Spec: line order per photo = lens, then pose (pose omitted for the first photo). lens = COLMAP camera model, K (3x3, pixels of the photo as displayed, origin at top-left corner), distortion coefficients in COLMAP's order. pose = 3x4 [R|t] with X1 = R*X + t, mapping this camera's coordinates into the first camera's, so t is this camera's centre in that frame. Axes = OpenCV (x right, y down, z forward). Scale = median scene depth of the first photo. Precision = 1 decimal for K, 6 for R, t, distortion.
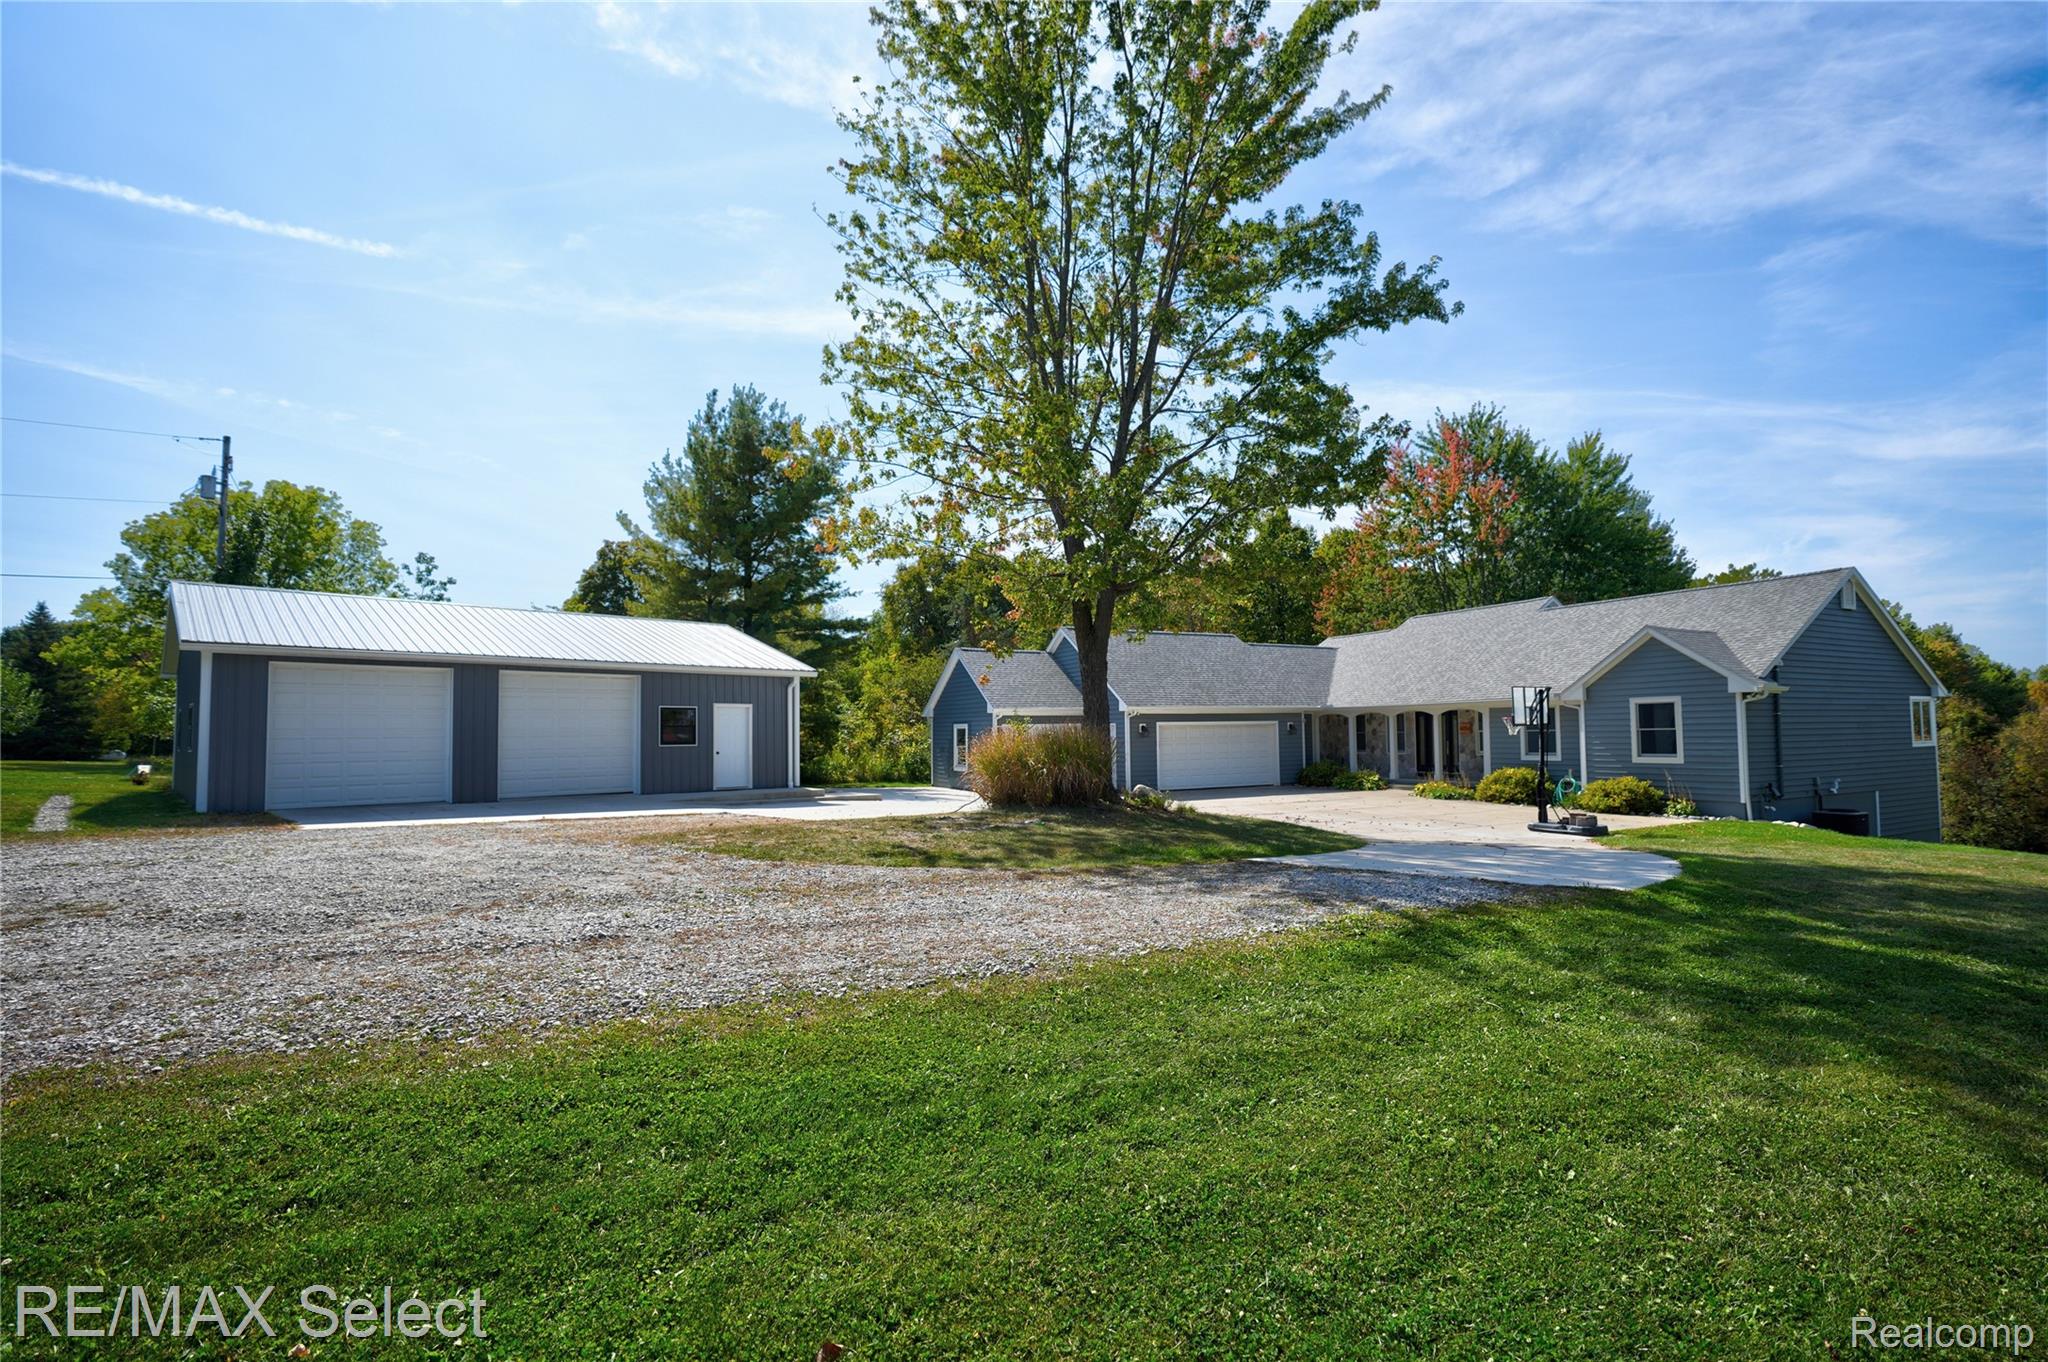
lens RADIAL K [[948.9, 0, 1043.9], [0, 948.9, 682.7], [0, 0, 1]] dist [-0.060191, 0.018610]
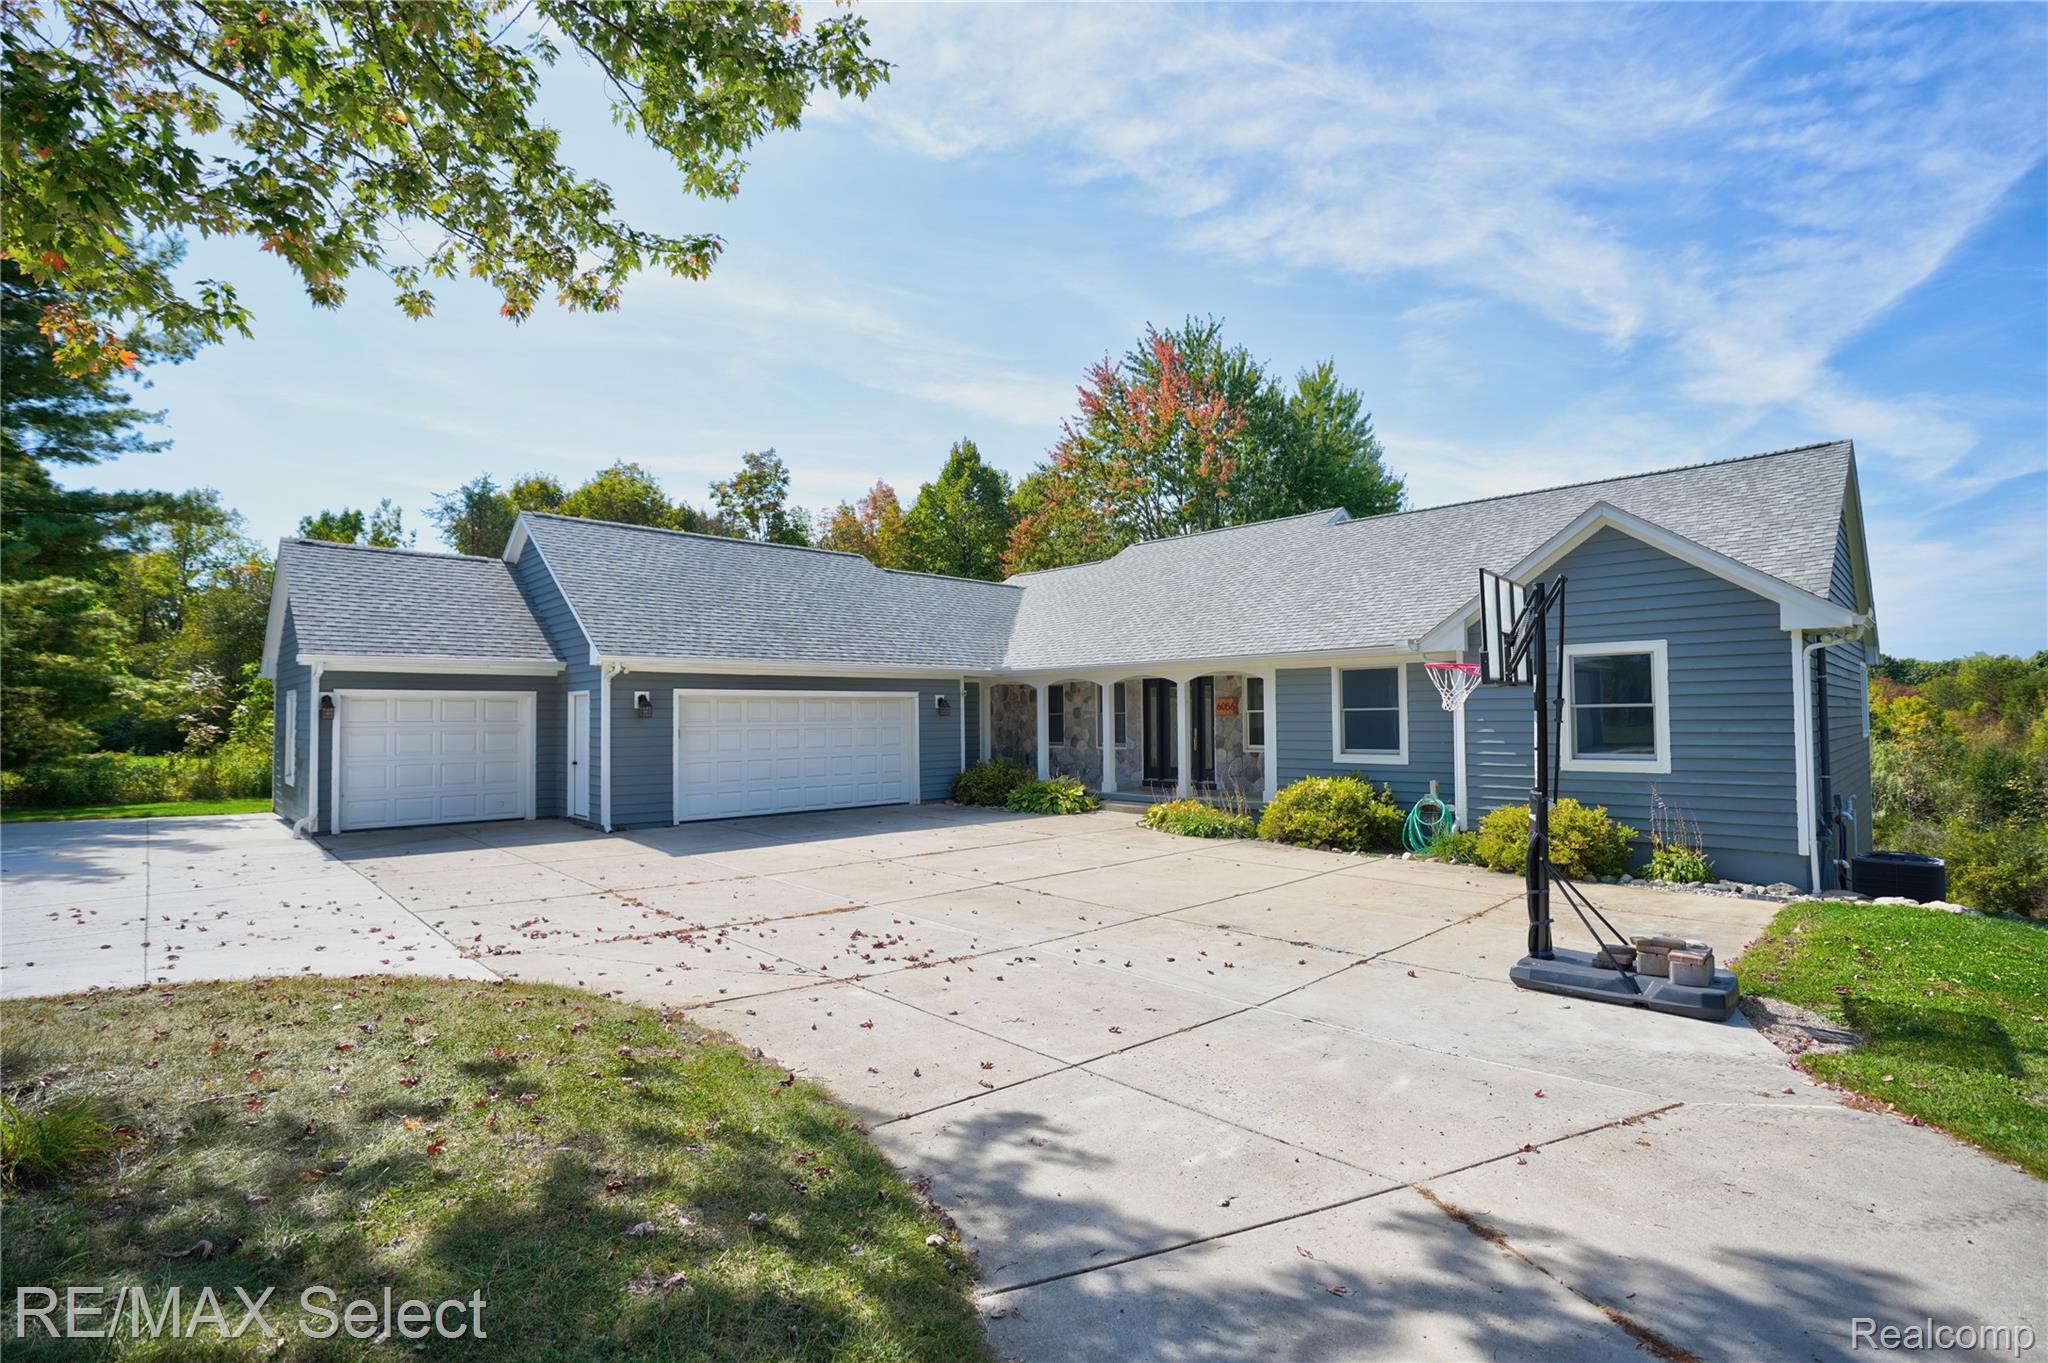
lens RADIAL K [[948.9, 0, 1031.4], [0, 948.9, 673.6], [0, 0, 1]] dist [-0.060191, 0.018610]
pose [[0.955769, 0.018048, 0.293565, 0.119538], [-0.020090, 0.999790, 0.003940, 0.021488], [-0.293433, -0.009664, 0.955931, 0.355195]]
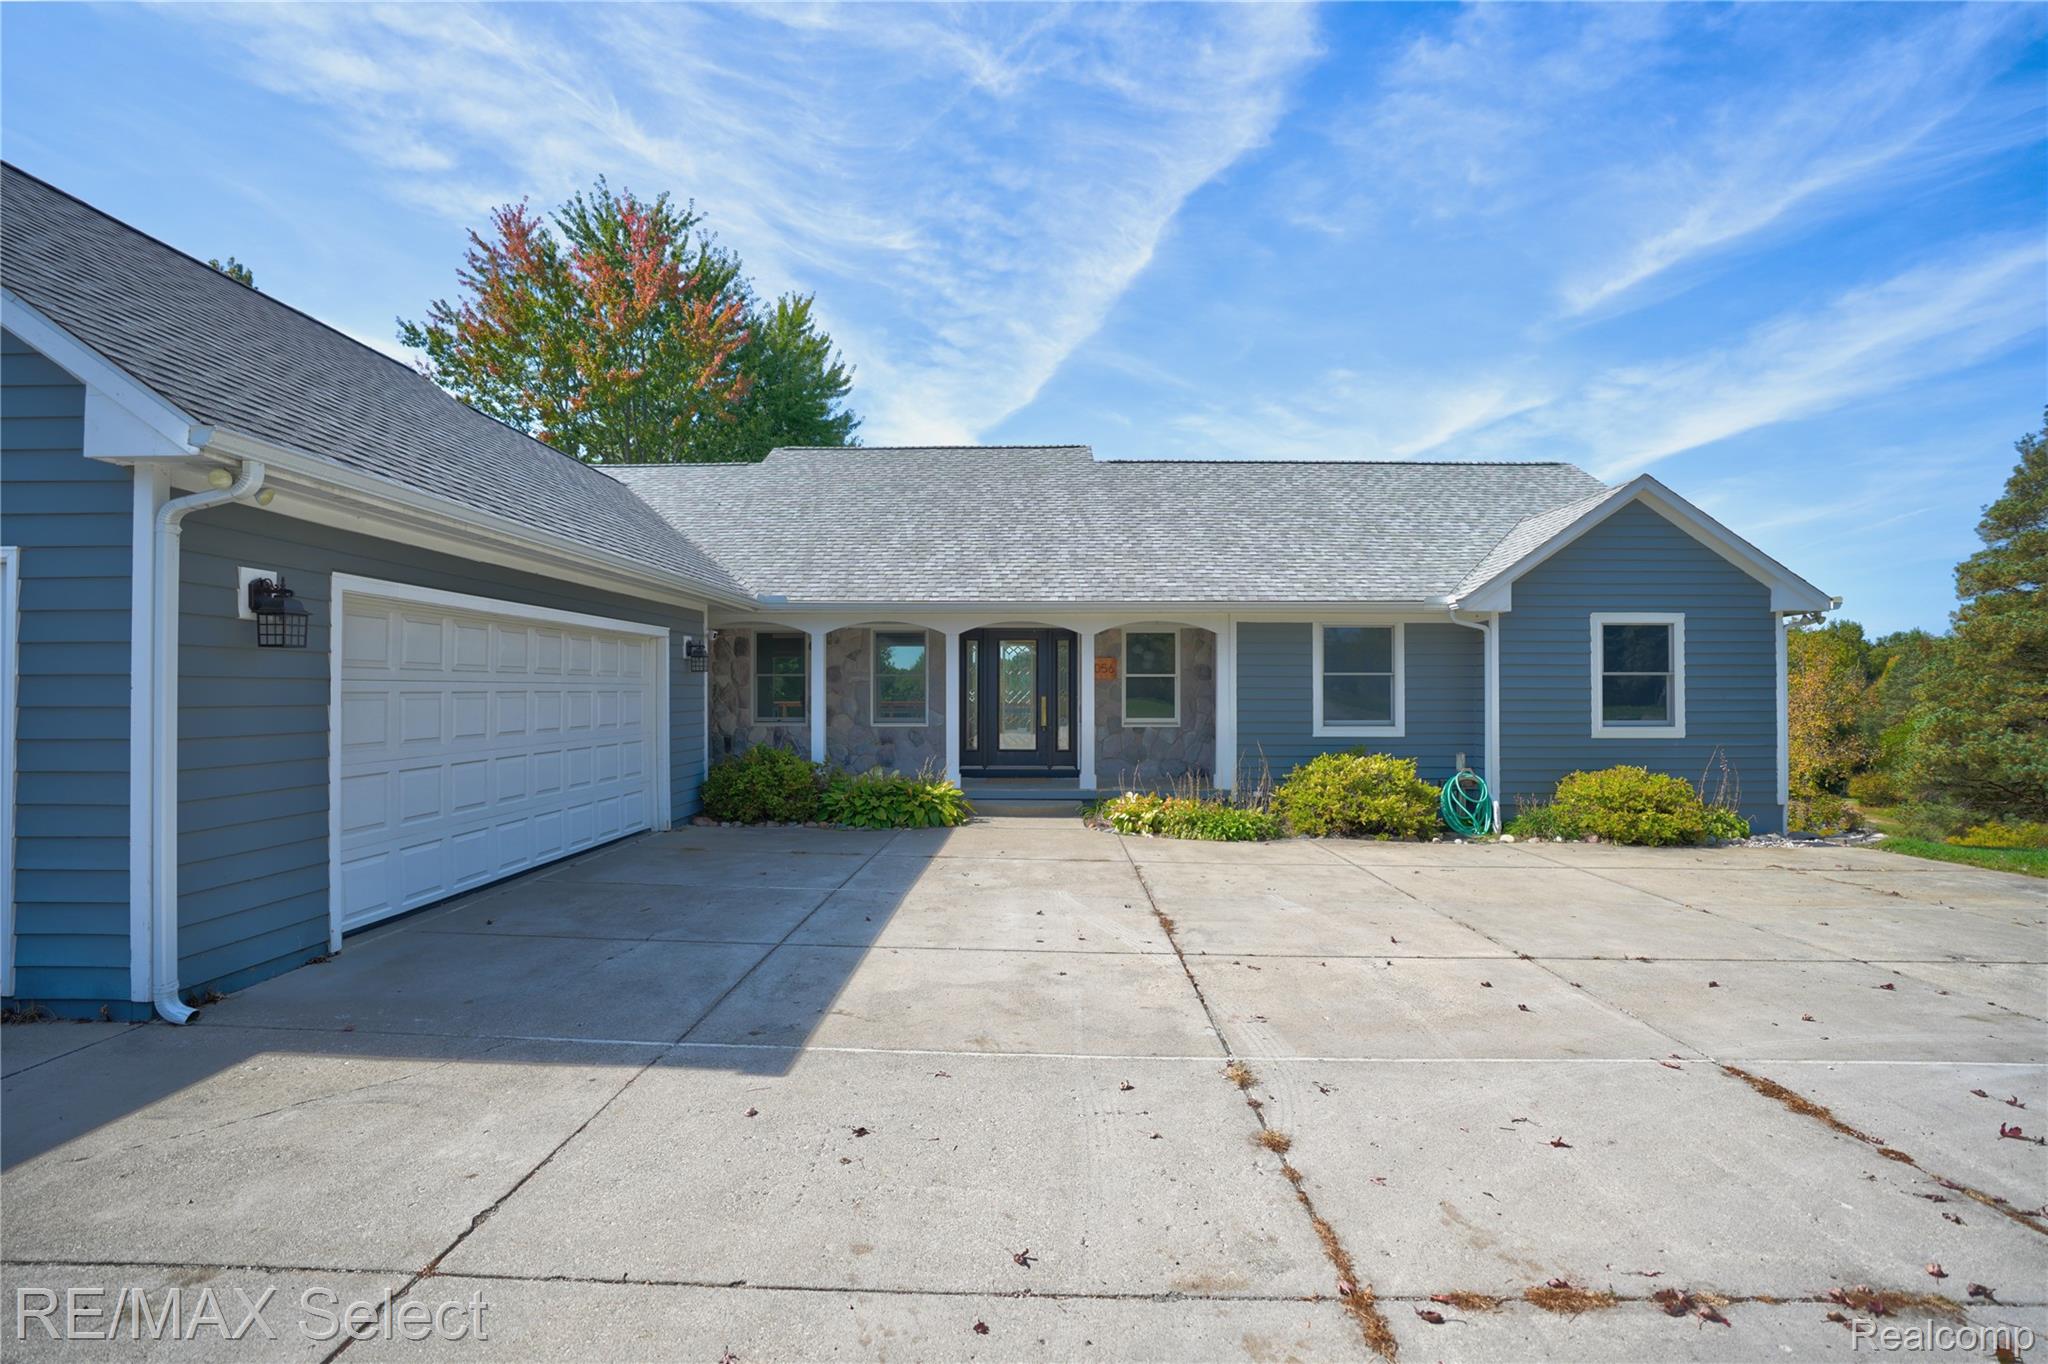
lens RADIAL K [[948.9, 0, 1046.7], [0, 948.9, 695.1], [0, 0, 1]] dist [-0.060191, 0.018610]
pose [[0.463434, 0.012399, 0.886045, 0.020209], [-0.059319, 0.998093, 0.017059, 0.042690], [-0.884144, -0.060465, 0.463286, 0.618014]]
